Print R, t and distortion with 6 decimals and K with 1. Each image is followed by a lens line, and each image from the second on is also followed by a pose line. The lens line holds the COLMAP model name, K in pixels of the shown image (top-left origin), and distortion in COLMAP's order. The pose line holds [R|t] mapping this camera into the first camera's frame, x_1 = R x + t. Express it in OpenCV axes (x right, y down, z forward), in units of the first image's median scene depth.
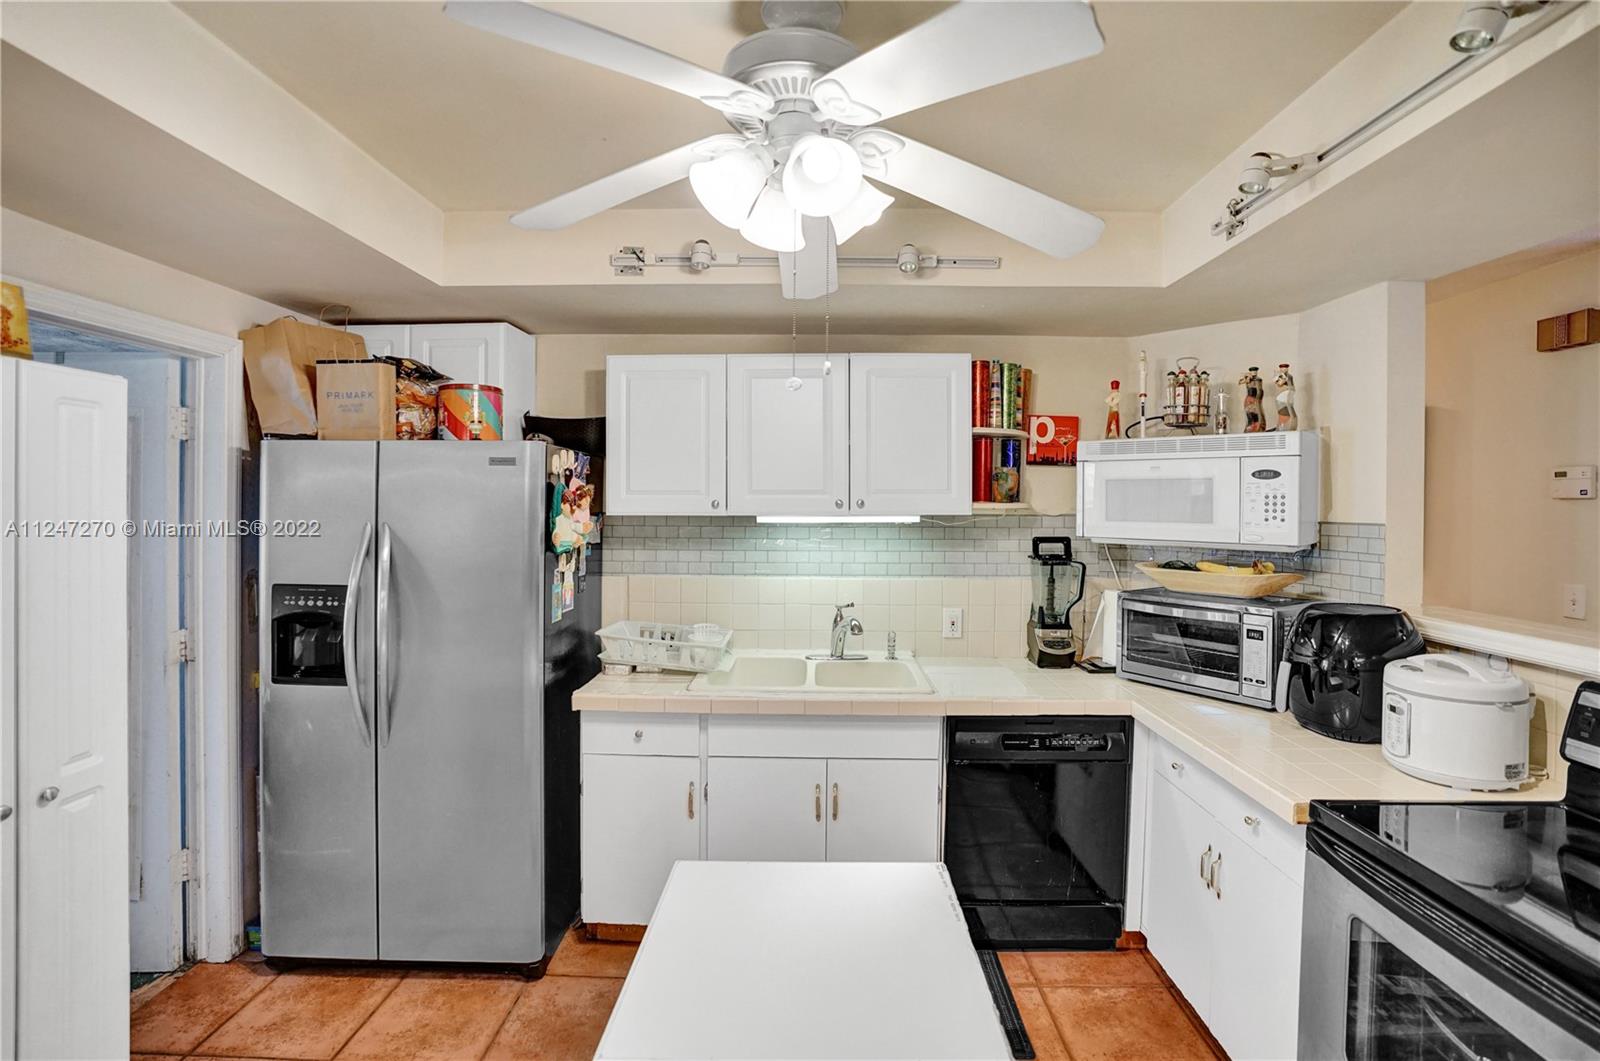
lens RADIAL K [[758.0, 0, 811.2], [0, 758.0, 512.8], [0, 0, 1]] dist [-0.051024, 0.023108]
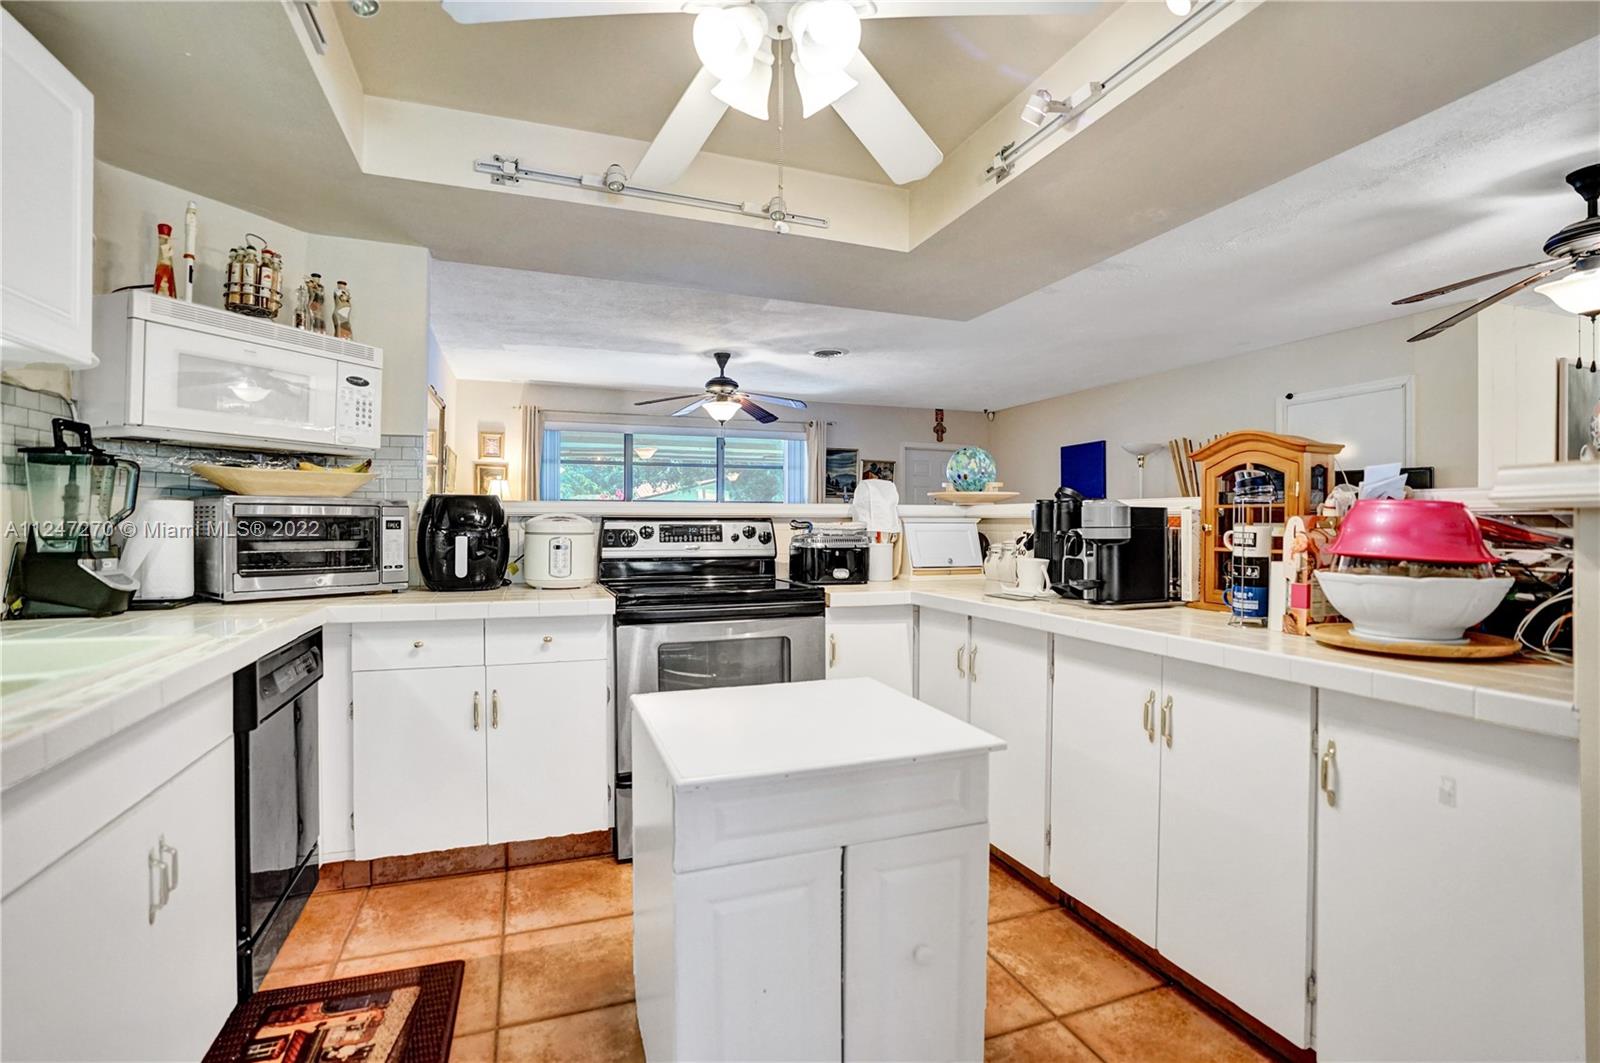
lens RADIAL K [[742.4, 0, 809.0], [0, 742.4, 523.0], [0, 0, 1]] dist [-0.062644, 0.024744]
pose [[-0.362983, -0.007717, 0.931764, -0.550345], [0.007458, 0.999910, 0.011187, 0.133326], [-0.931766, 0.011010, -0.362892, 0.712828]]
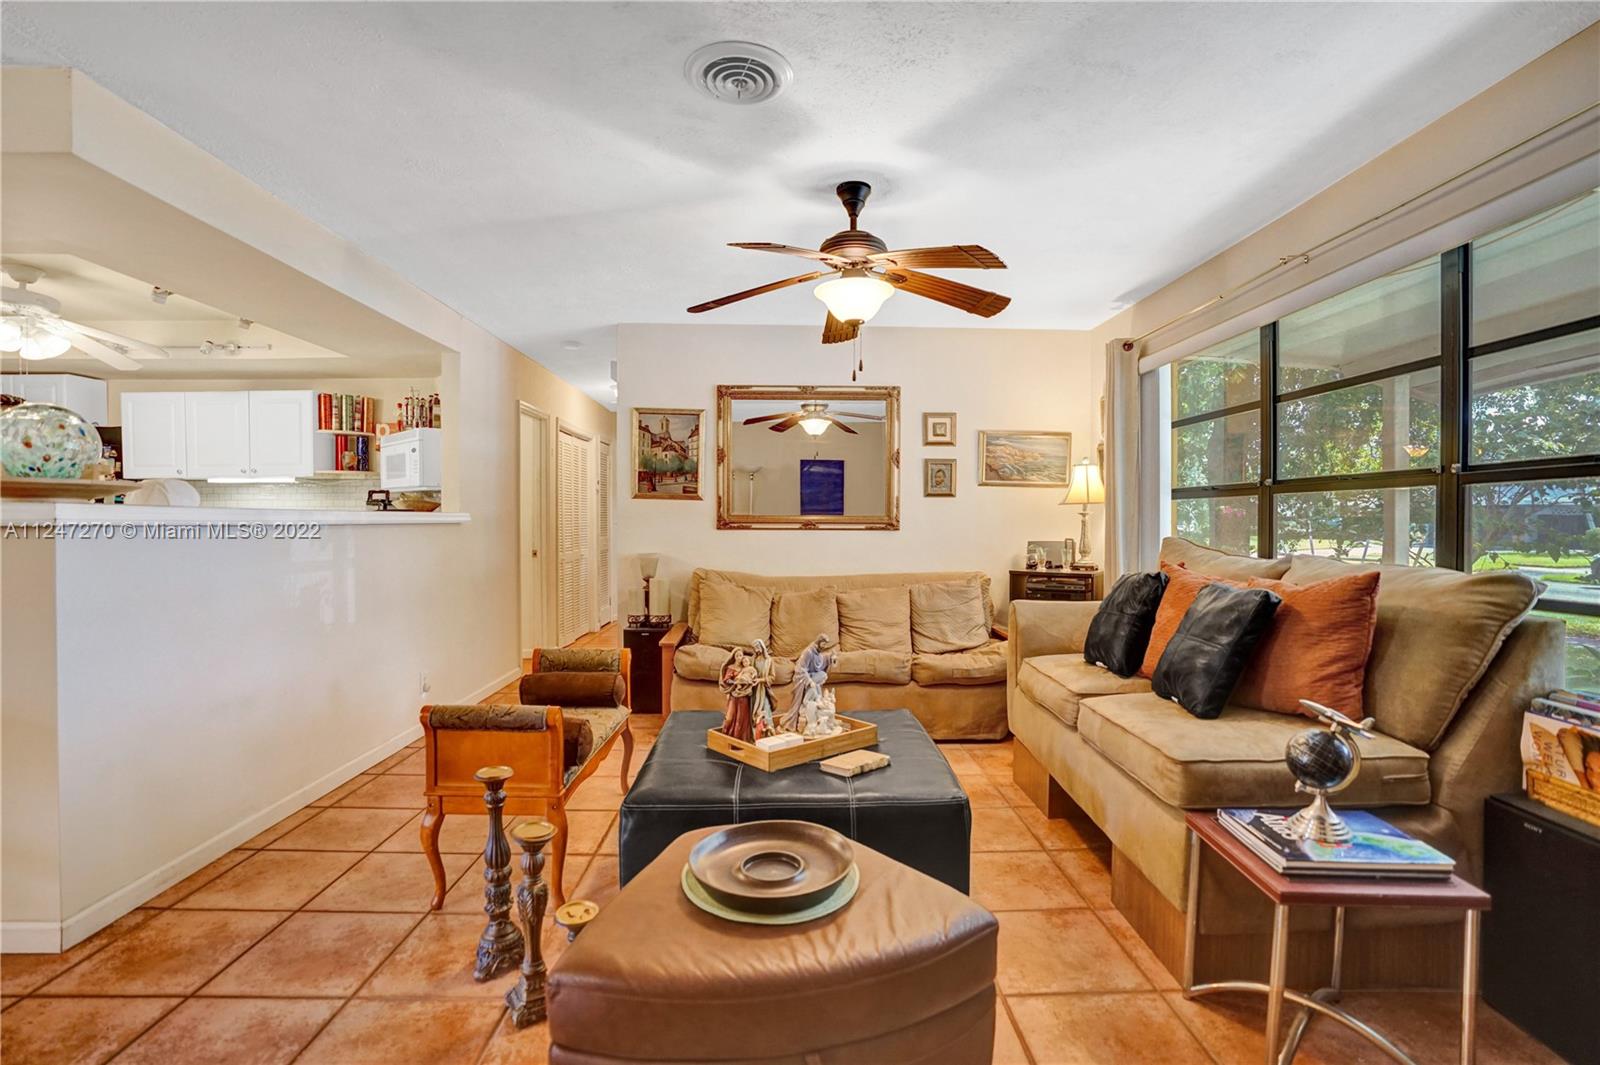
lens RADIAL K [[744.9, 0, 799.4], [0, 744.9, 536.5], [0, 0, 1]] dist [-0.083731, 0.037331]
pose [[0.999495, -0.007153, 0.030959, 1.425237], [0.006938, 0.999951, 0.007046, 0.154219], [-0.031008, -0.006827, 0.999496, -0.867285]]
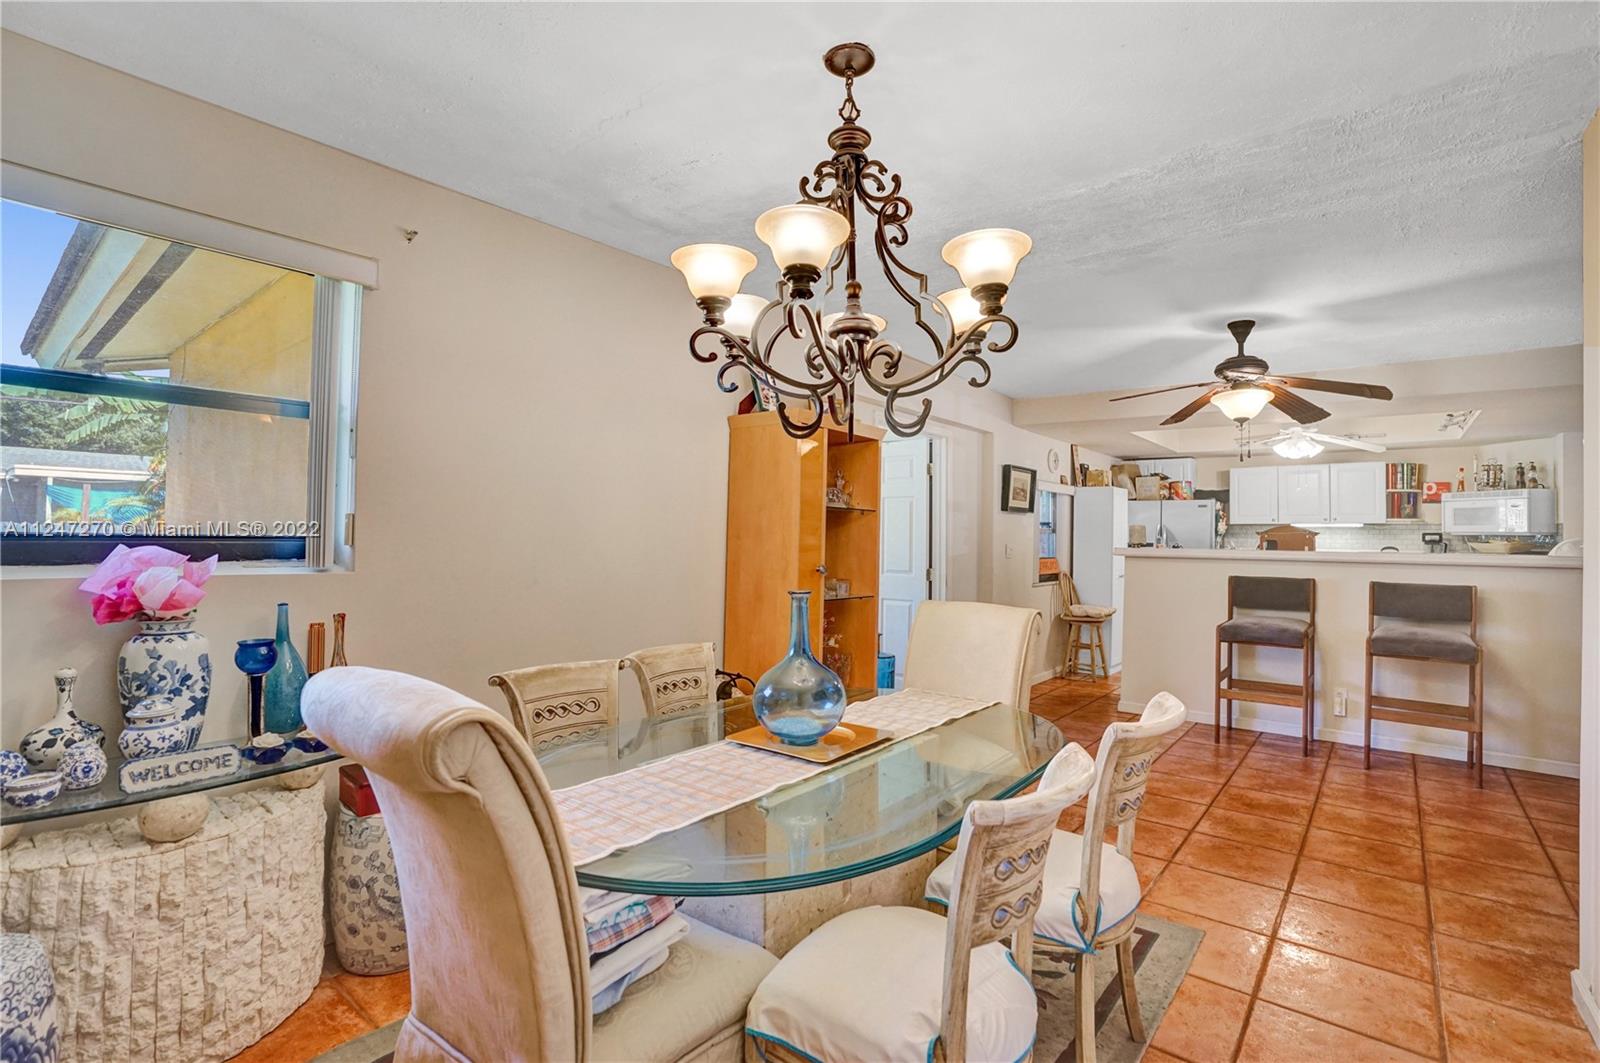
lens RADIAL K [[722.9, 0, 800.0], [0, 722.9, 531.5], [0, 0, 1]] dist [-0.061836, 0.014971]
pose [[0.785802, 0.000980, -0.618477, 0.114140], [-0.019465, 0.999543, -0.023148, 0.131436], [0.618171, 0.030228, 0.785462, -2.220250]]
